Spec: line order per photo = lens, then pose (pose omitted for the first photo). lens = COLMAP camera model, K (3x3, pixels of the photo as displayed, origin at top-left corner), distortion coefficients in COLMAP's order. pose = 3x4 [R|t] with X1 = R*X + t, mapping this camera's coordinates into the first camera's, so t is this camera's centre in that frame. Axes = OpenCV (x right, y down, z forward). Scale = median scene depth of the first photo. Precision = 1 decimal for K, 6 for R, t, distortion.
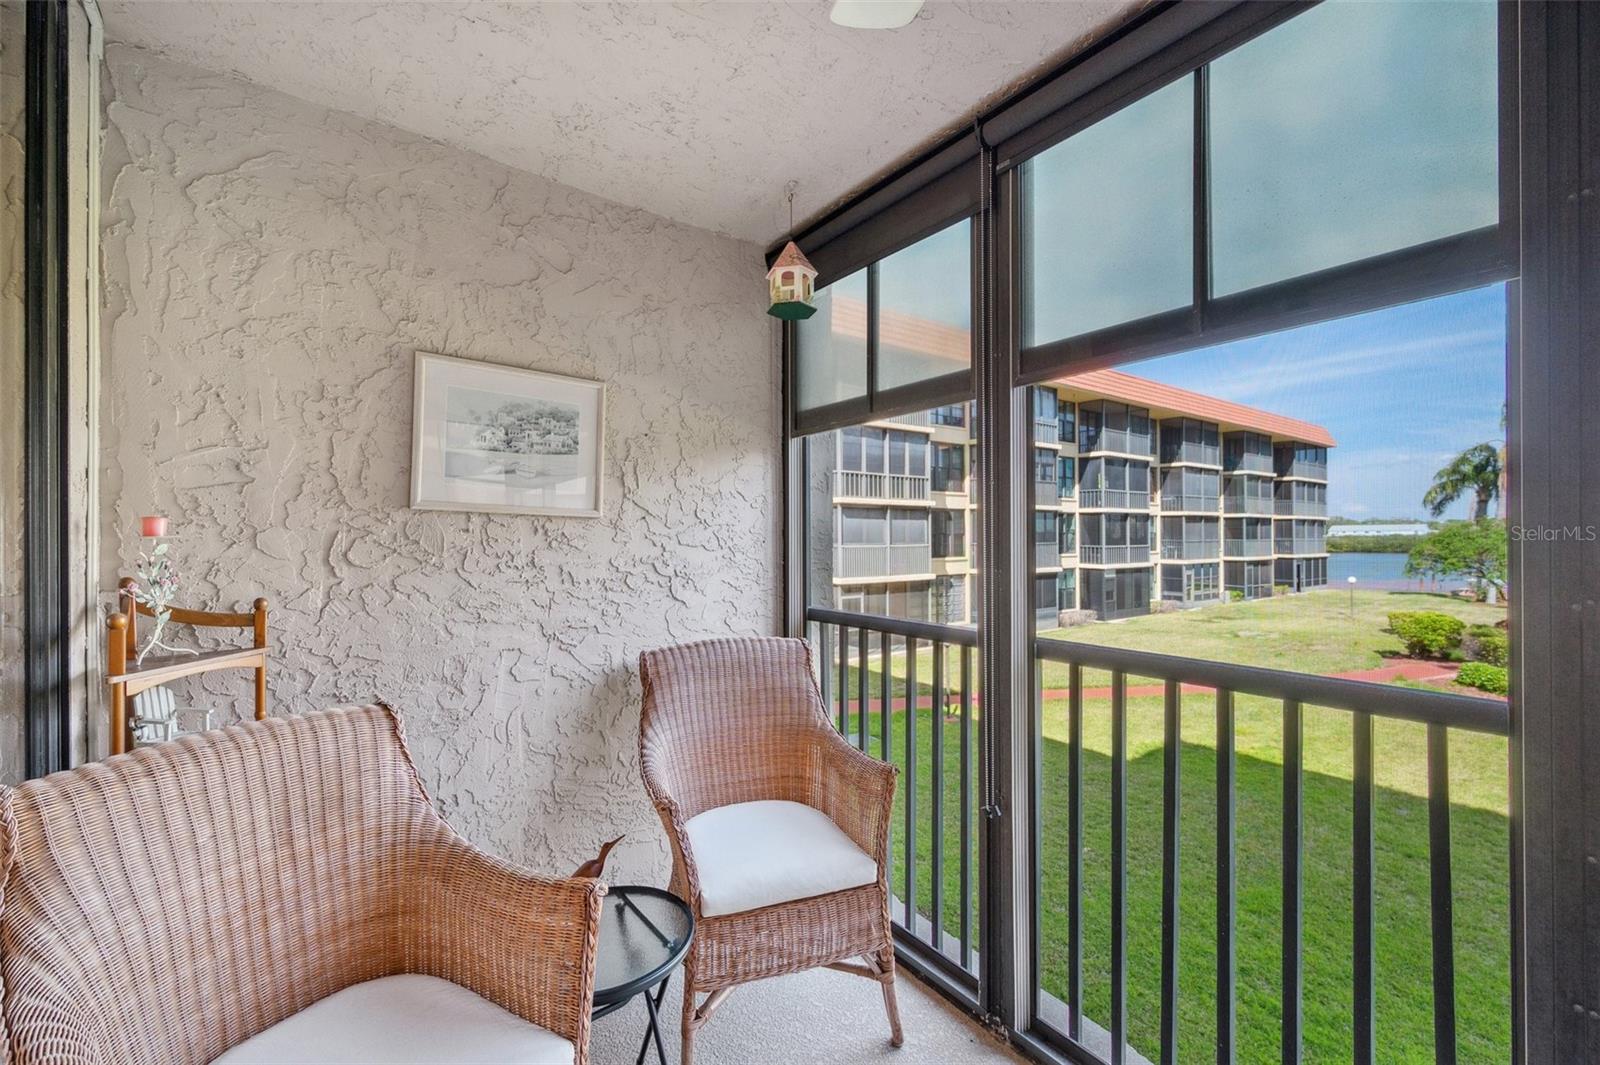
lens RADIAL K [[663.2, 0, 804.7], [0, 663.2, 535.6], [0, 0, 1]] dist [0.000529, 0.000164]
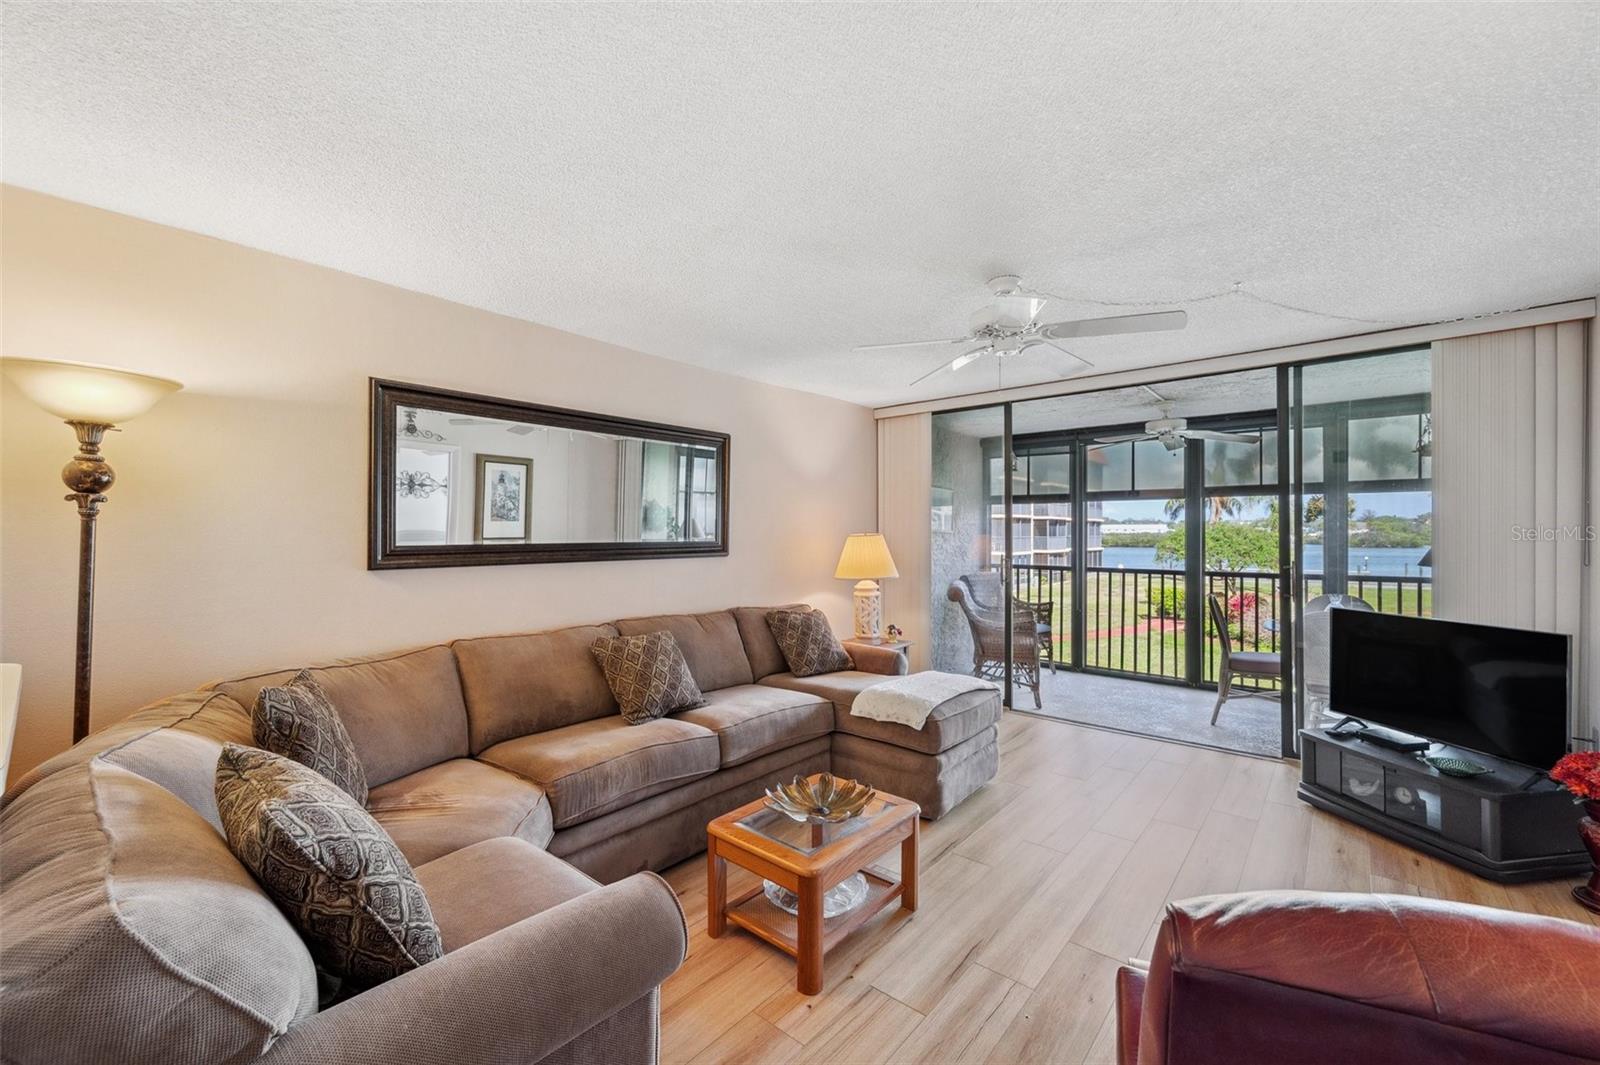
lens RADIAL K [[638.7, 0, 798.7], [0, 638.7, 535.4], [0, 0, 1]] dist [-0.000198, -0.000027]
pose [[0.973461, 0.005233, 0.228795, -0.098240], [-0.007118, 0.999947, 0.007414, -0.001857], [-0.228744, -0.008846, 0.973446, -0.102422]]
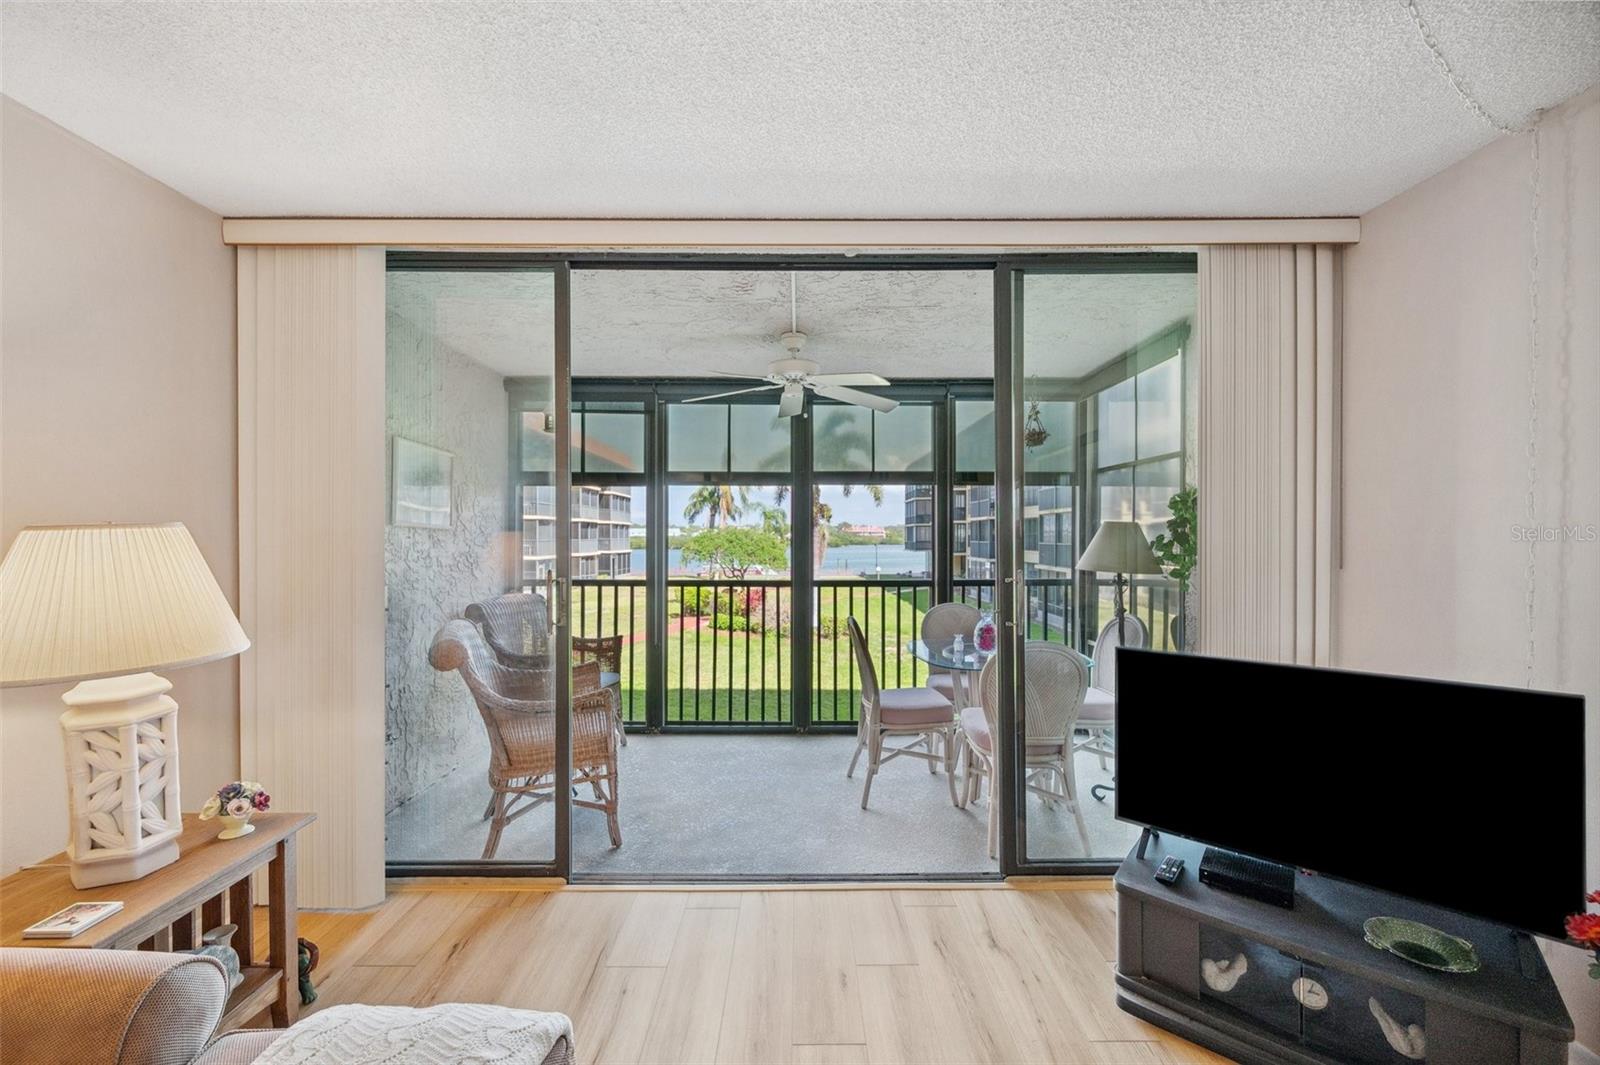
lens RADIAL K [[632.3, 0, 800.6], [0, 632.3, 534.1], [0, 0, 1]] dist [-0.000734, -0.000174]
pose [[0.586876, 0.008701, 0.809630, -0.064591], [-0.007599, 0.999957, -0.005239, -0.000786], [-0.809641, -0.003078, 0.586917, -0.042632]]
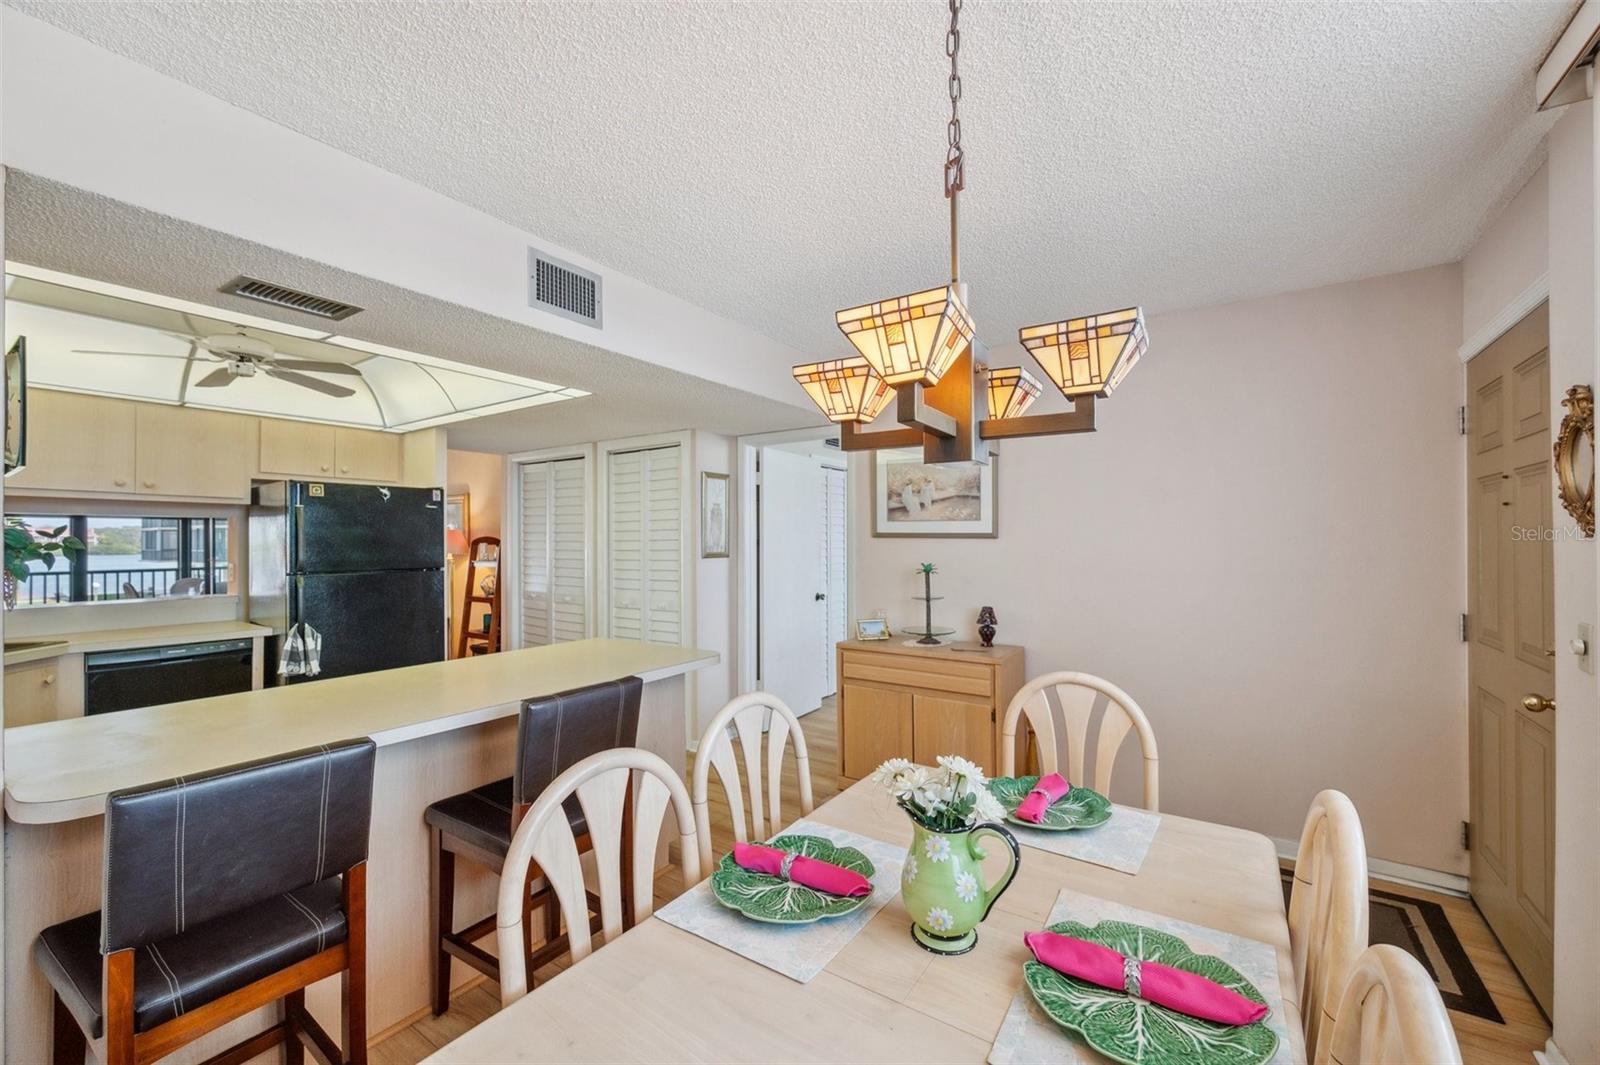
lens RADIAL K [[636.3, 0, 800.0], [0, 636.3, 532.5], [0, 0, 1]] dist [-0.000050, -0.000105]
pose [[-0.339312, 0.016124, 0.940536, -0.252116], [0.004571, 0.999870, -0.015492, -0.001157], [-0.940663, -0.000957, -0.339342, -0.128965]]
